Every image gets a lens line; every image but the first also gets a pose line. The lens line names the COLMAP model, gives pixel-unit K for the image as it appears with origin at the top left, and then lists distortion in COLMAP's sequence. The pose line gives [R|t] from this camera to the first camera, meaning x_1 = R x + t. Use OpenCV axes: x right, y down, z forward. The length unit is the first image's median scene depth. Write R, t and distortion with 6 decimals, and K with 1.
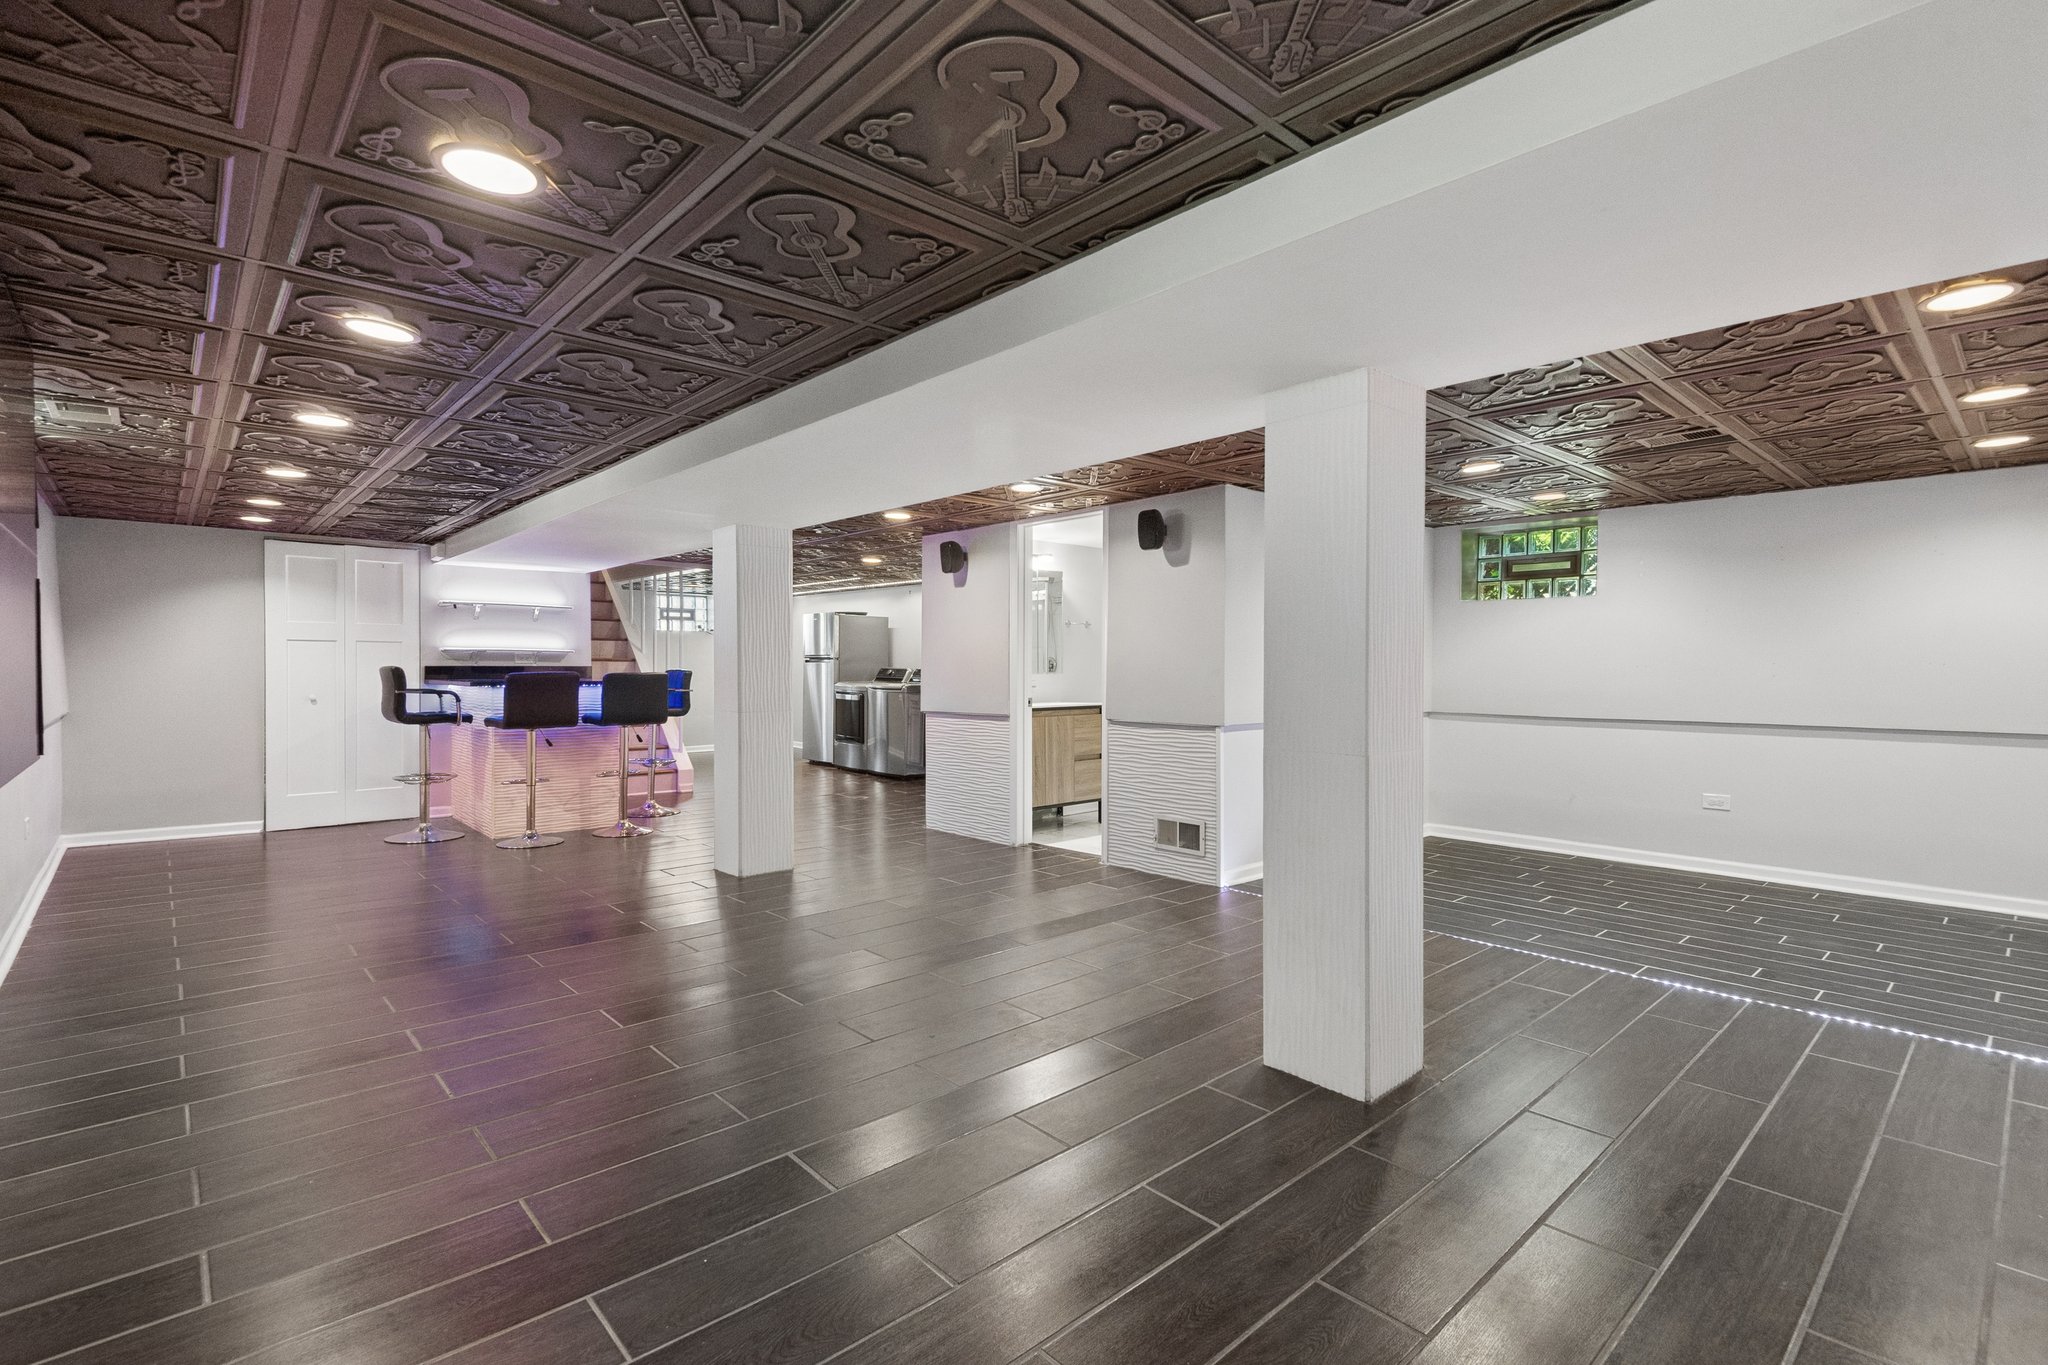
lens RADIAL K [[944.3, 0, 1014.4], [0, 944.3, 663.5], [0, 0, 1]] dist [0.002153, 0.000164]
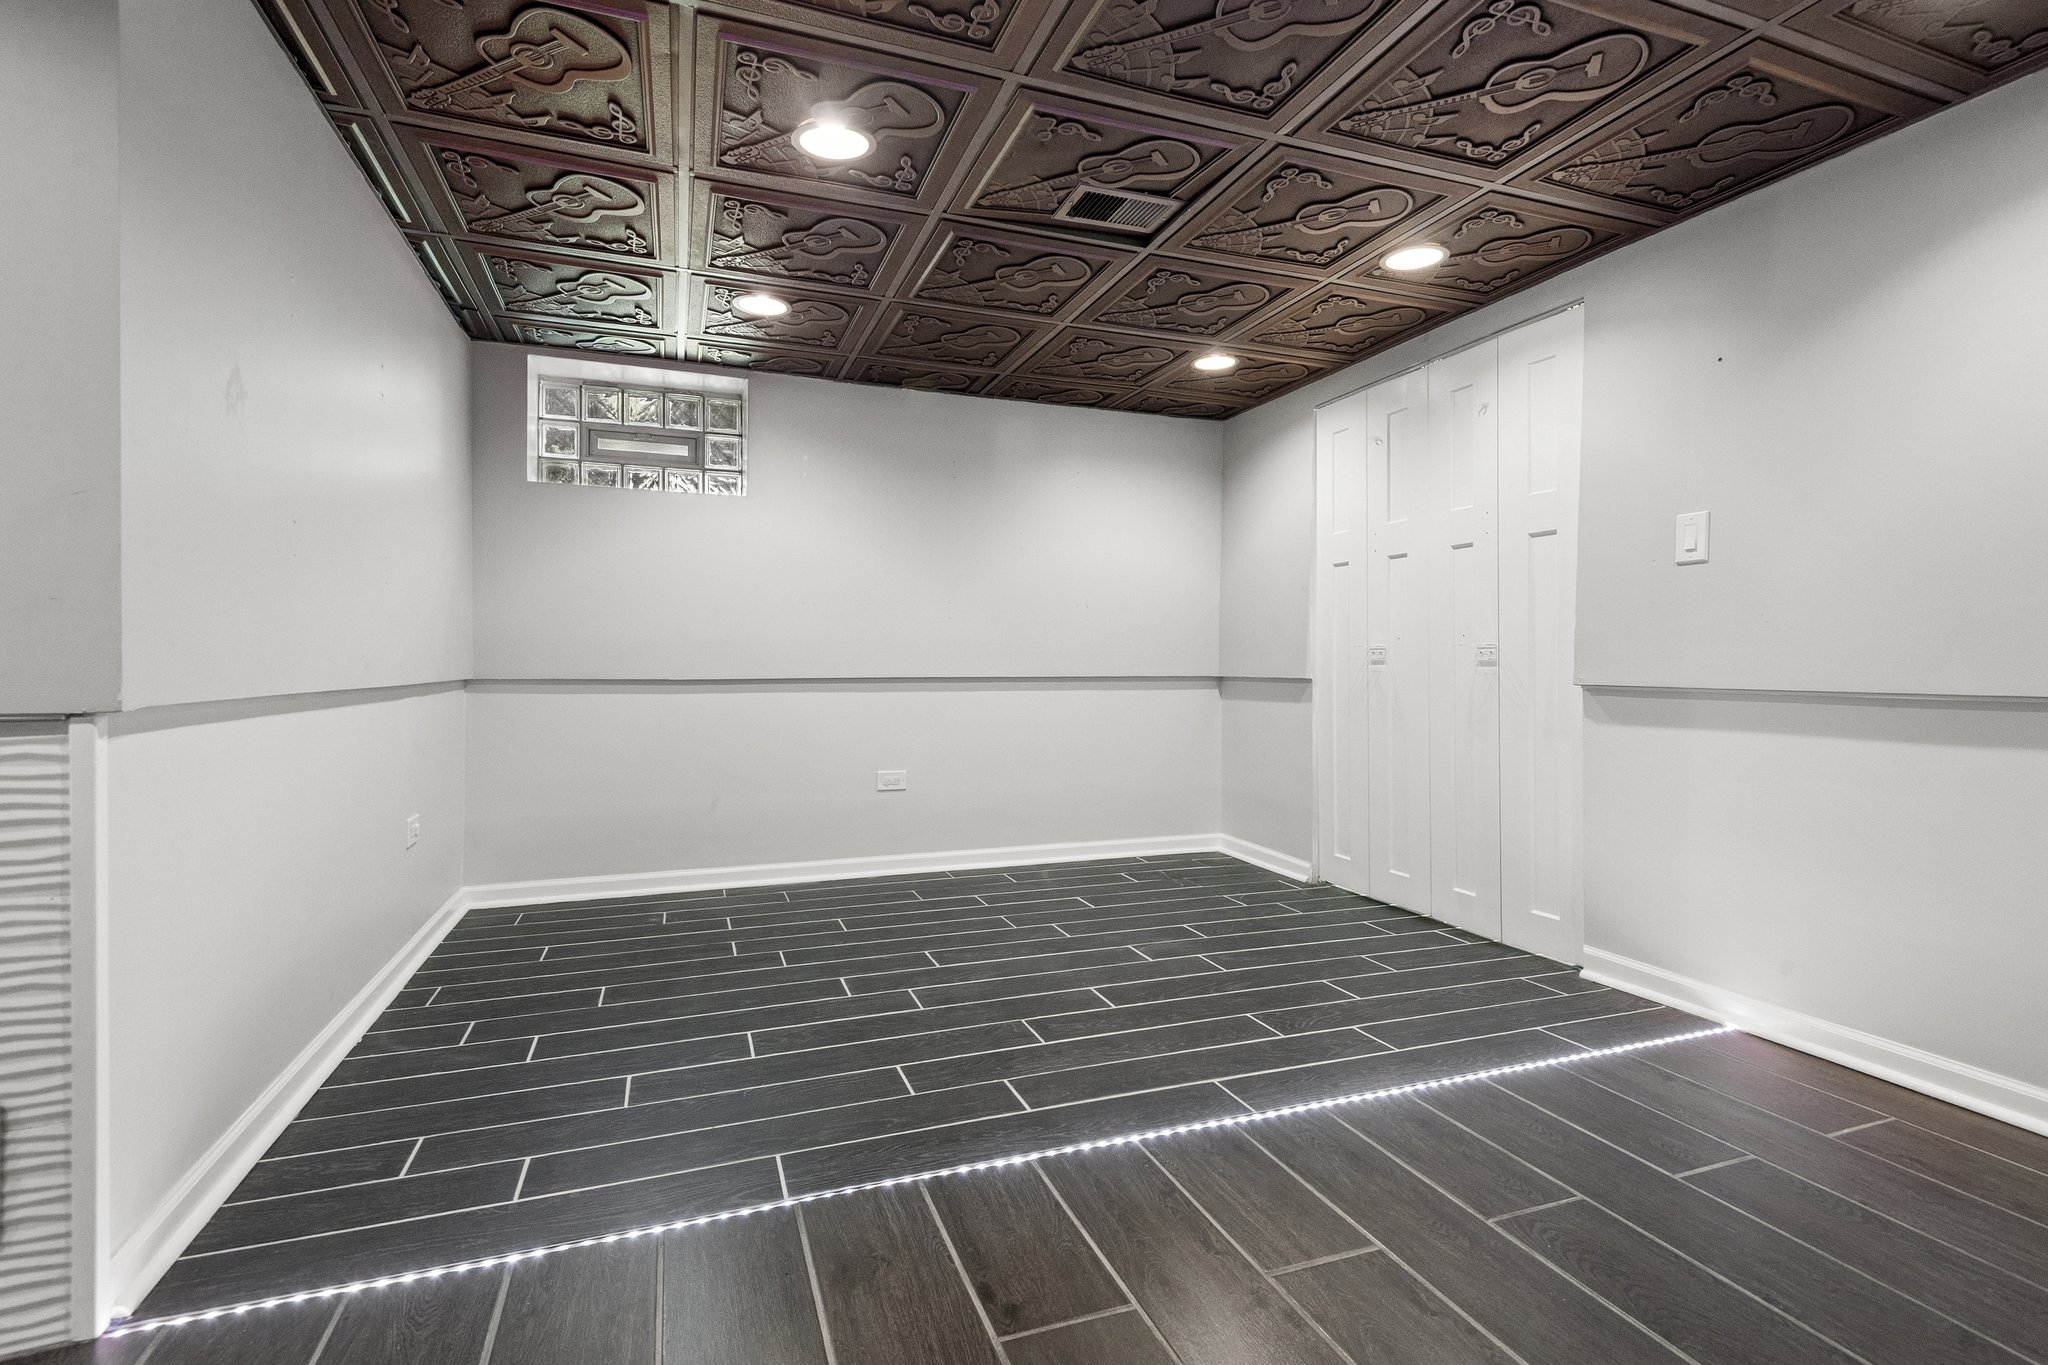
lens RADIAL K [[944.3, 0, 1014.4], [0, 944.3, 663.5], [0, 0, 1]] dist [0.002153, 0.000164]
pose [[0.378099, -0.003413, 0.925759, 0.067828], [-0.006392, 0.999960, 0.006298, 0.045188], [-0.925743, -0.008298, 0.378062, 0.613455]]
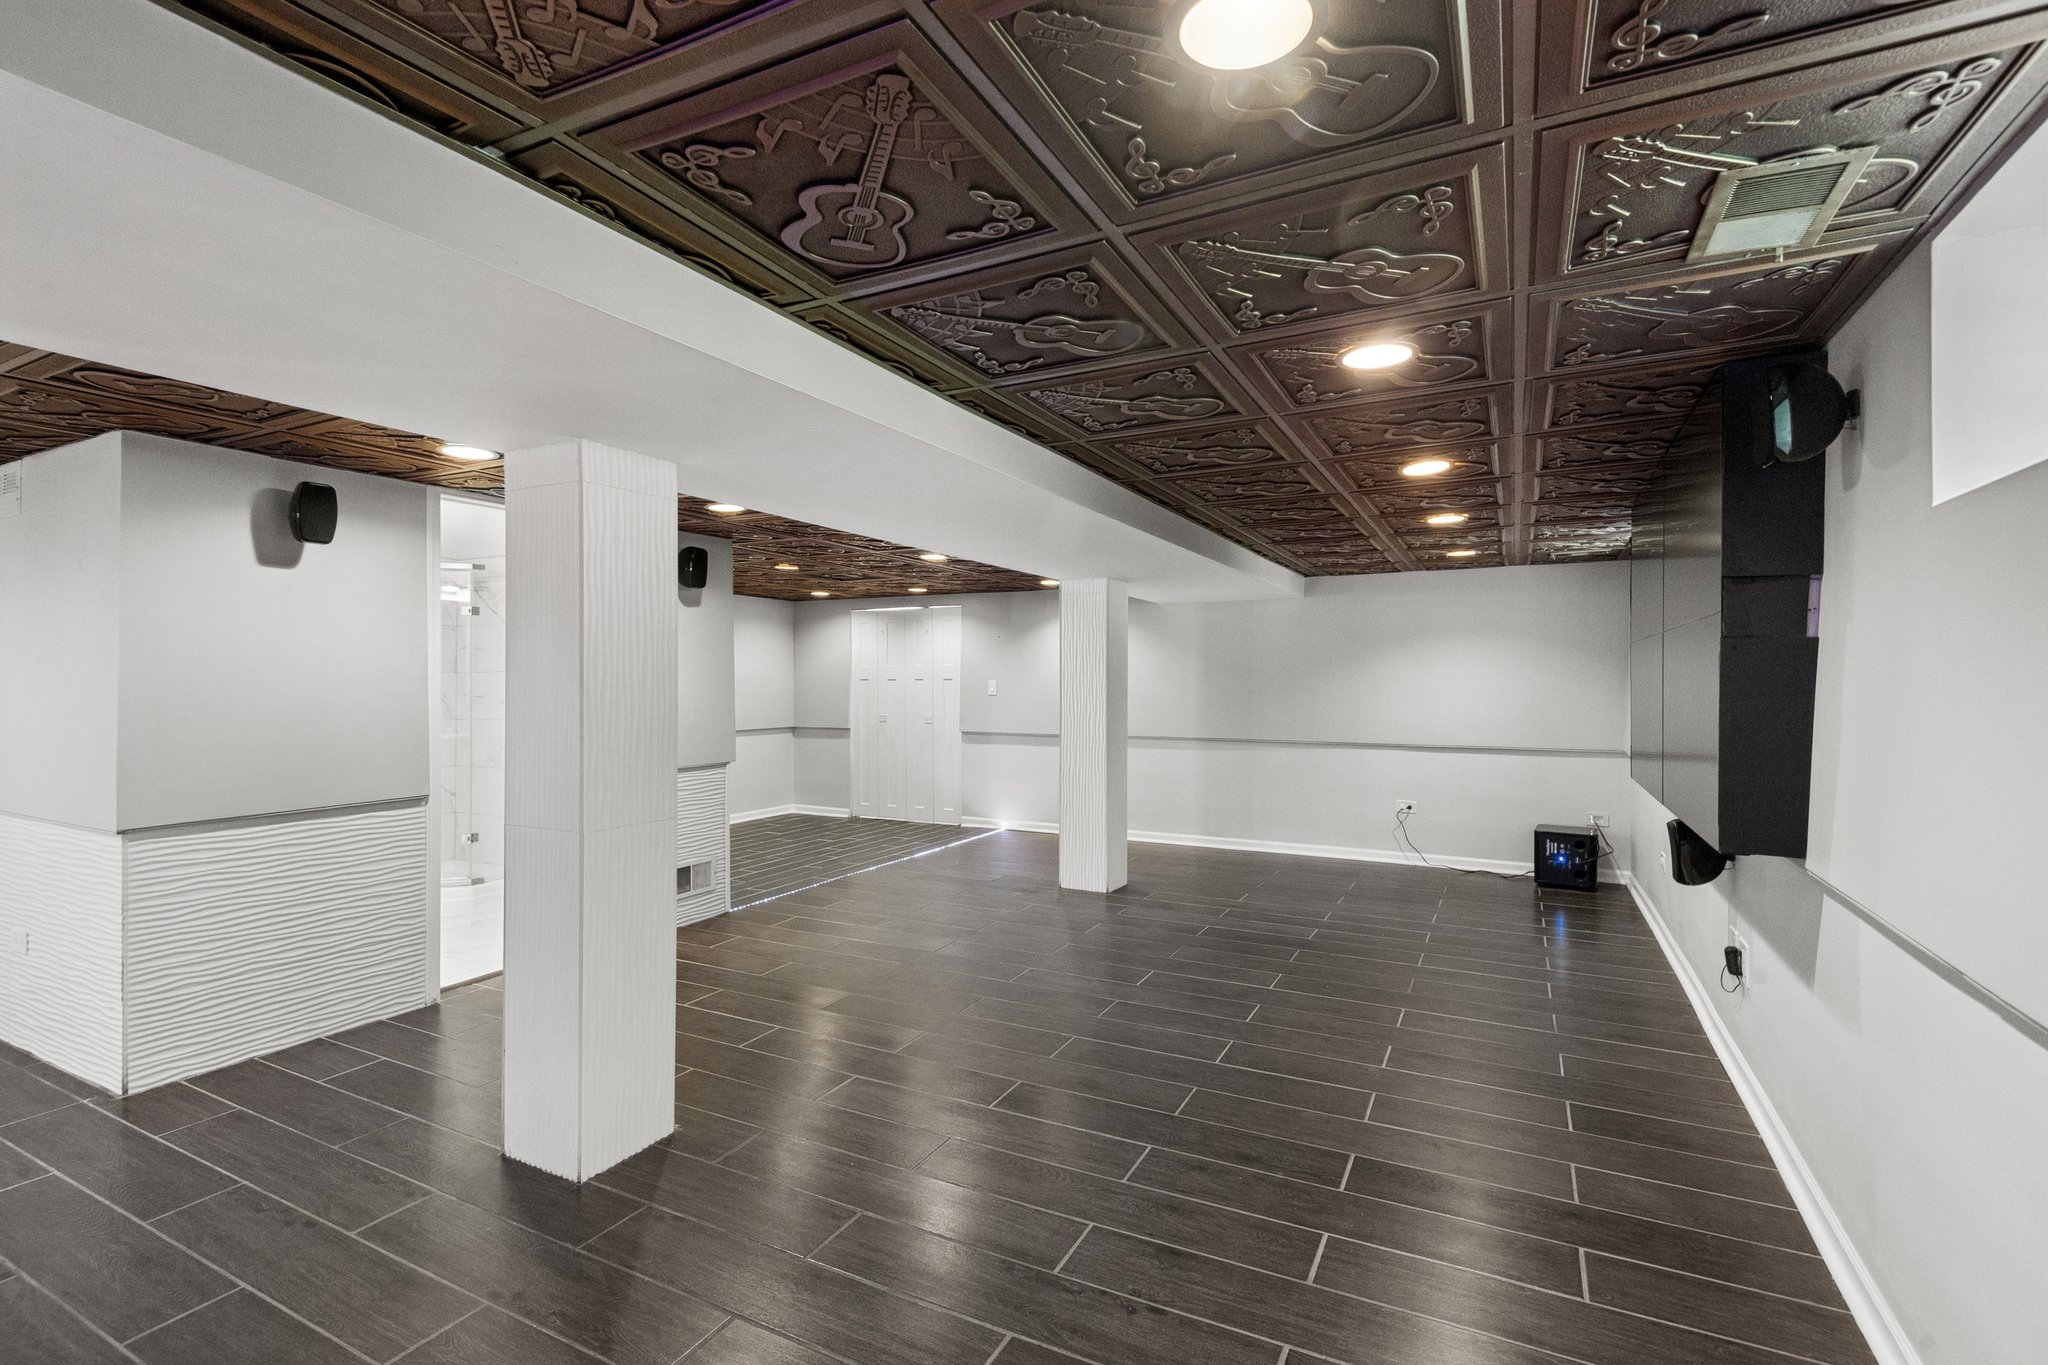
lens RADIAL K [[948.4, 0, 1020.1], [0, 948.4, 676.6], [0, 0, 1]] dist [0.039698, -0.015922]
pose [[-0.348791, -0.000063, 0.937201, -0.835678], [-0.008056, 0.999963, -0.002931, -0.027893], [-0.937166, -0.008572, -0.348778, 0.974852]]
